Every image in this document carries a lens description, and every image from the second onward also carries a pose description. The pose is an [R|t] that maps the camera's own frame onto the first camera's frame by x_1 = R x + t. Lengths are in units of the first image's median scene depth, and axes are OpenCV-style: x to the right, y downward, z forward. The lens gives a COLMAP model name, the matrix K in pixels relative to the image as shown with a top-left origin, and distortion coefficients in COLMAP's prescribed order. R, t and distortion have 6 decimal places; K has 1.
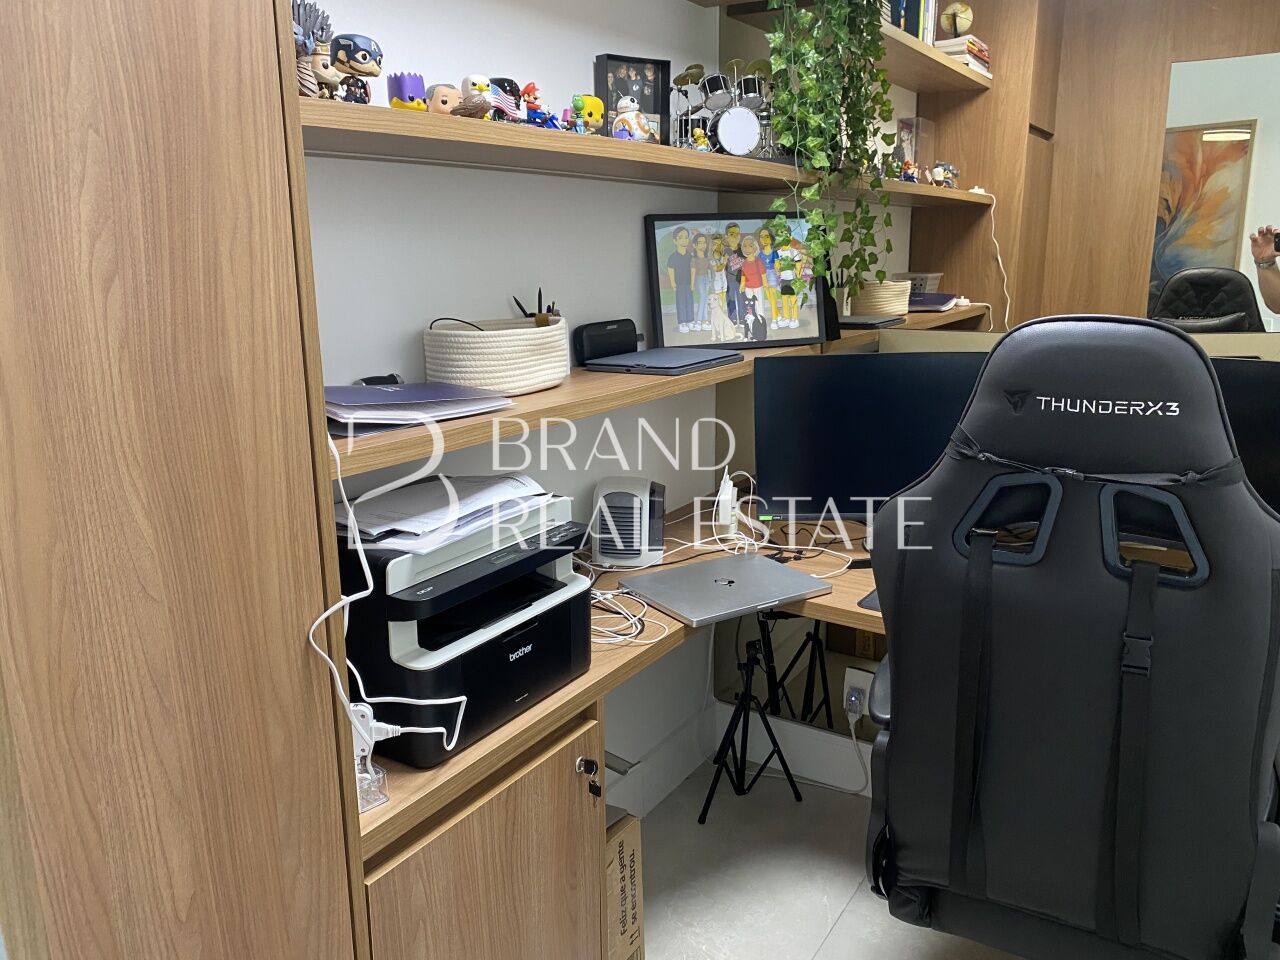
lens RADIAL K [[967.8, 0, 640.2], [0, 967.8, 474.3], [0, 0, 1]] dist [-0.001300, -0.004193]
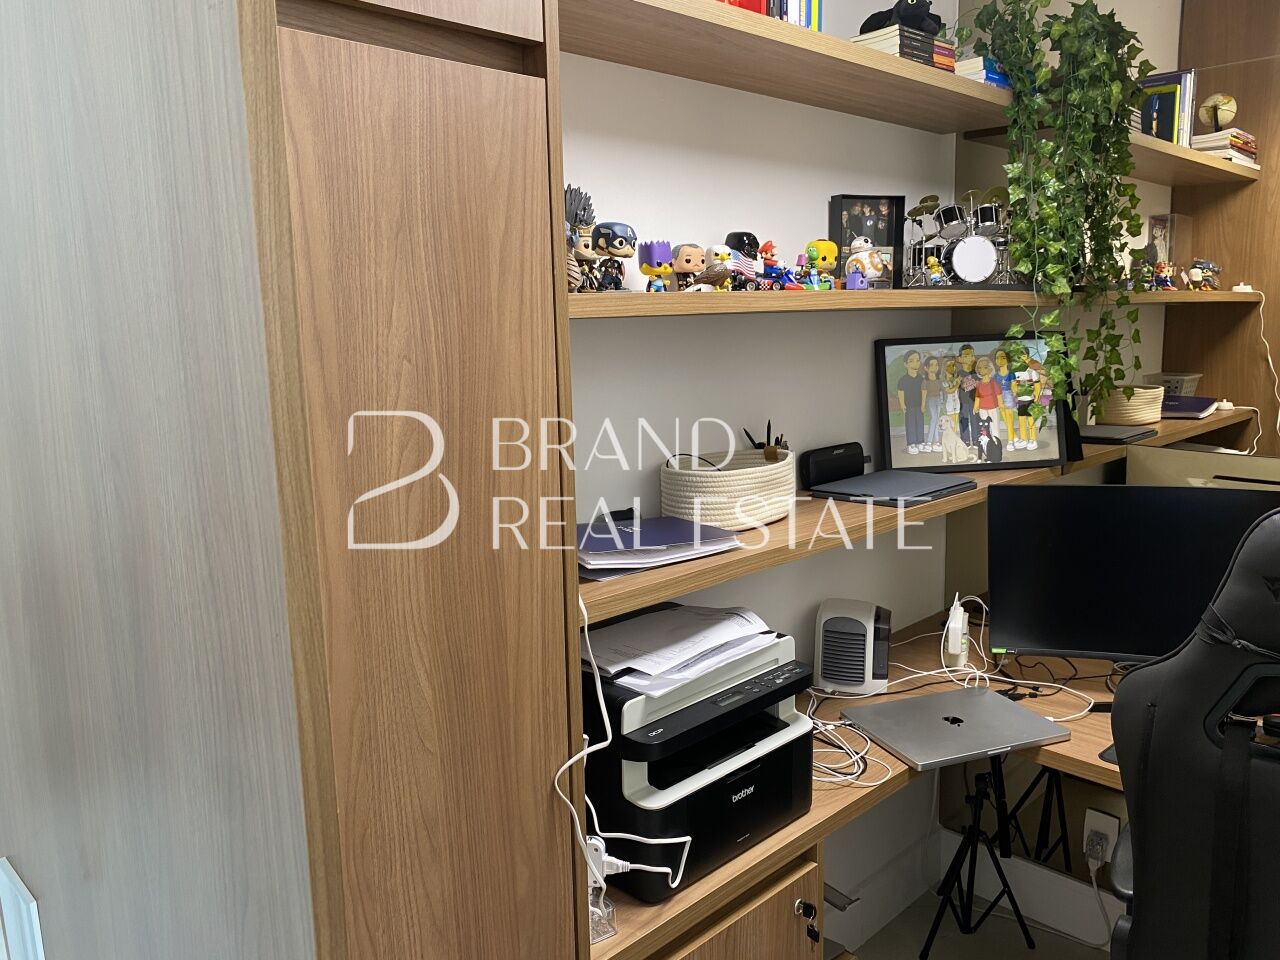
lens RADIAL K [[968.5, 0, 643.1], [0, 968.5, 474.9], [0, 0, 1]] dist [-0.001892, -0.007334]
pose [[0.974439, 0.021302, -0.223639, -0.004346], [-0.037281, 0.997024, -0.067473, -0.070718], [0.221536, 0.074086, 0.972334, -0.044954]]
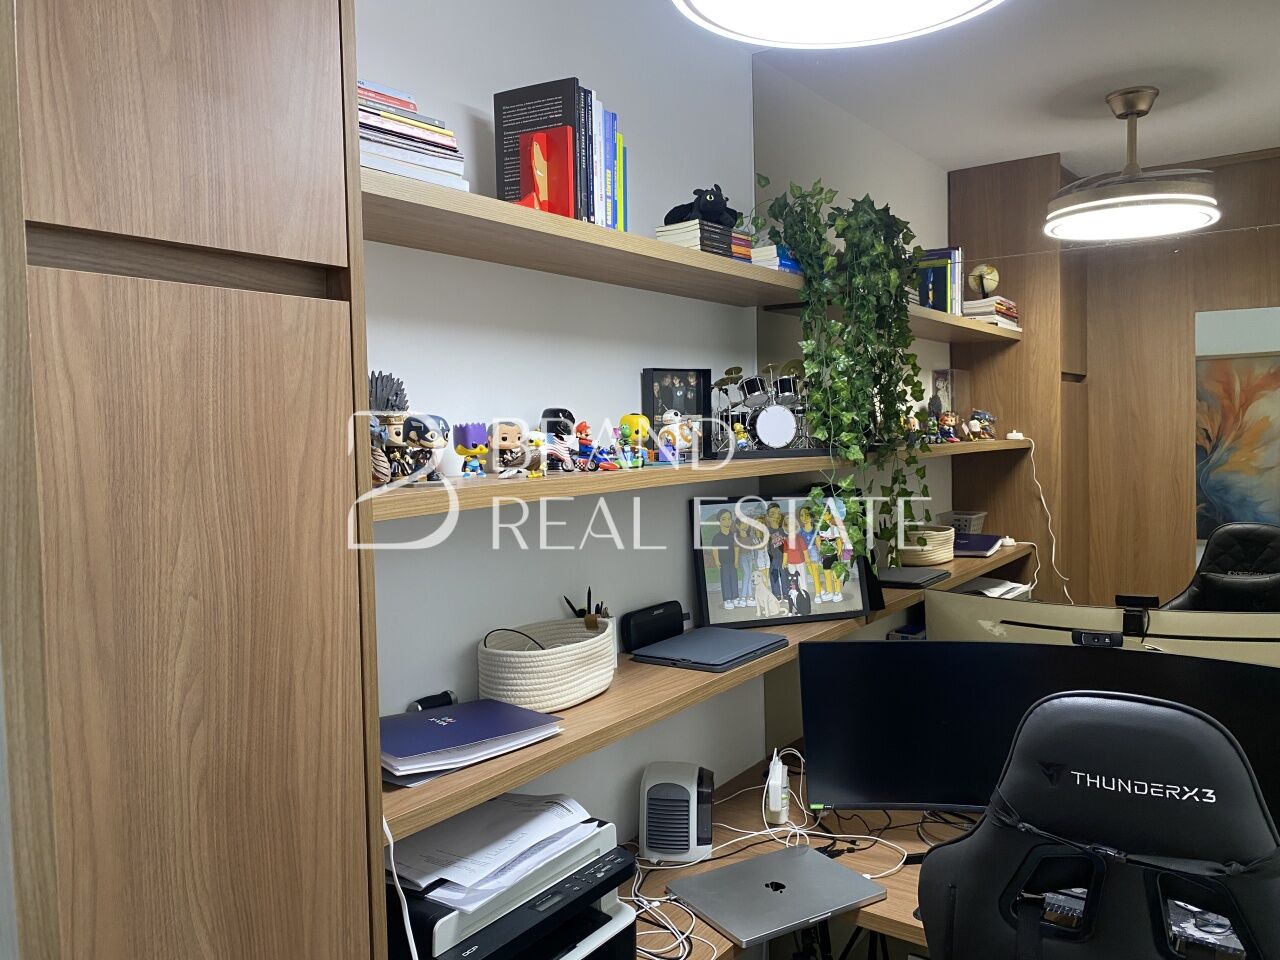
lens RADIAL K [[969.1, 0, 643.4], [0, 969.1, 475.0], [0, 0, 1]] dist [0.010319, -0.015594]
pose [[0.998699, -0.012186, -0.049524, 0.010315], [0.002573, 0.981837, -0.189711, -0.137150], [0.050937, 0.189336, 0.980590, -0.058311]]
